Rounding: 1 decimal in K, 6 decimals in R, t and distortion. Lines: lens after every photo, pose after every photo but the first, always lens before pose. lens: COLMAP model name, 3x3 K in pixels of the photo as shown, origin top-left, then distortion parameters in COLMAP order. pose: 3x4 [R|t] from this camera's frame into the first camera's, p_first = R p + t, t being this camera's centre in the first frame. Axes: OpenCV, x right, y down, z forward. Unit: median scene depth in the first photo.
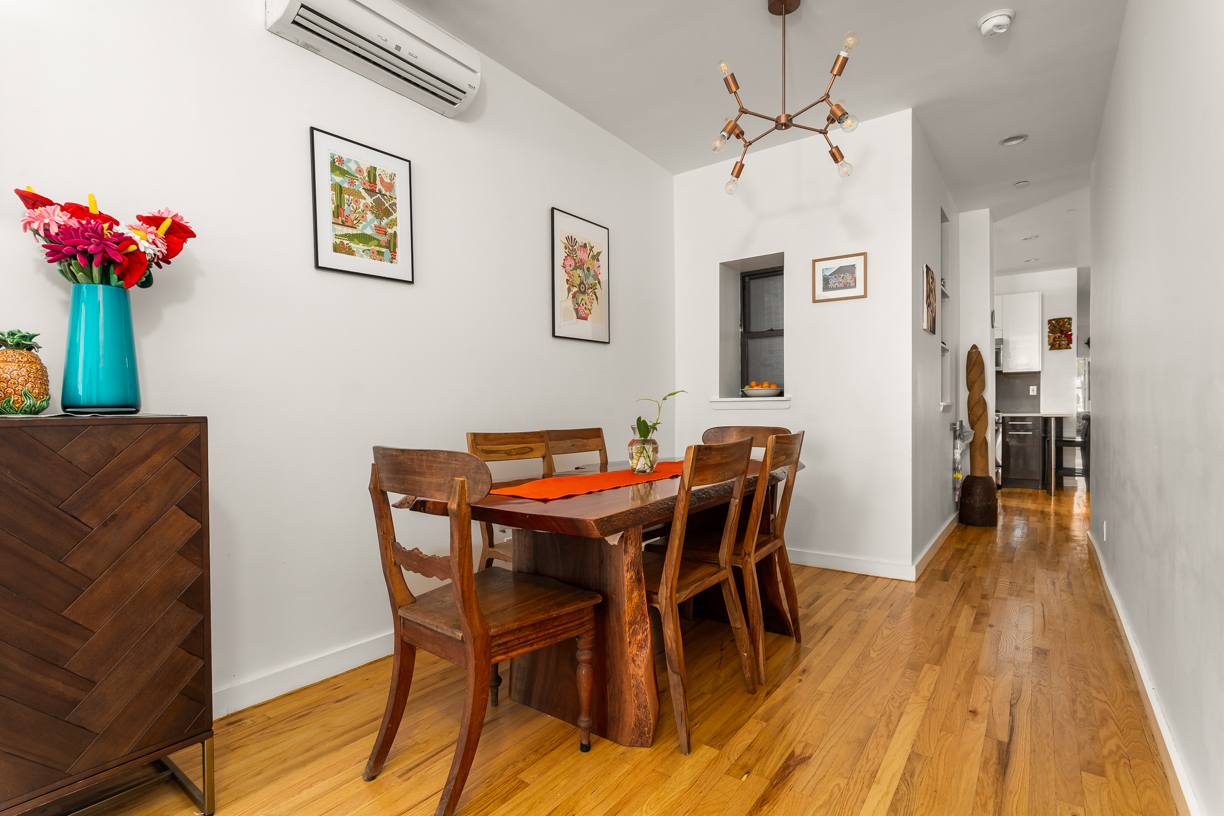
lens RADIAL K [[578.6, 0, 613.6], [0, 578.6, 408.9], [0, 0, 1]] dist [-0.017970, 0.000275]
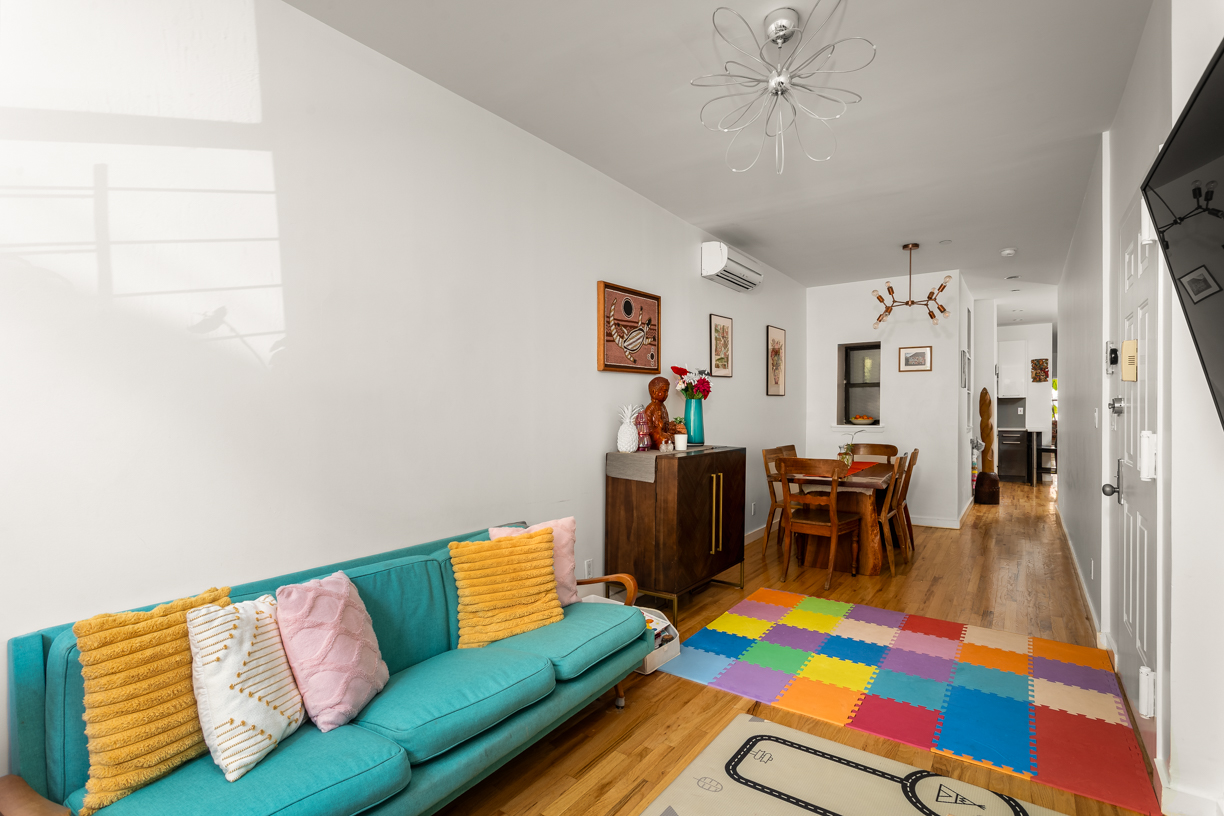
lens RADIAL K [[578.6, 0, 610.2], [0, 578.6, 408.7], [0, 0, 1]] dist [-0.017970, 0.000275]
pose [[0.999865, 0.001803, 0.016319, -0.429834], [-0.001757, 0.999994, -0.002854, -0.051506], [-0.016324, 0.002825, 0.999863, -0.562216]]
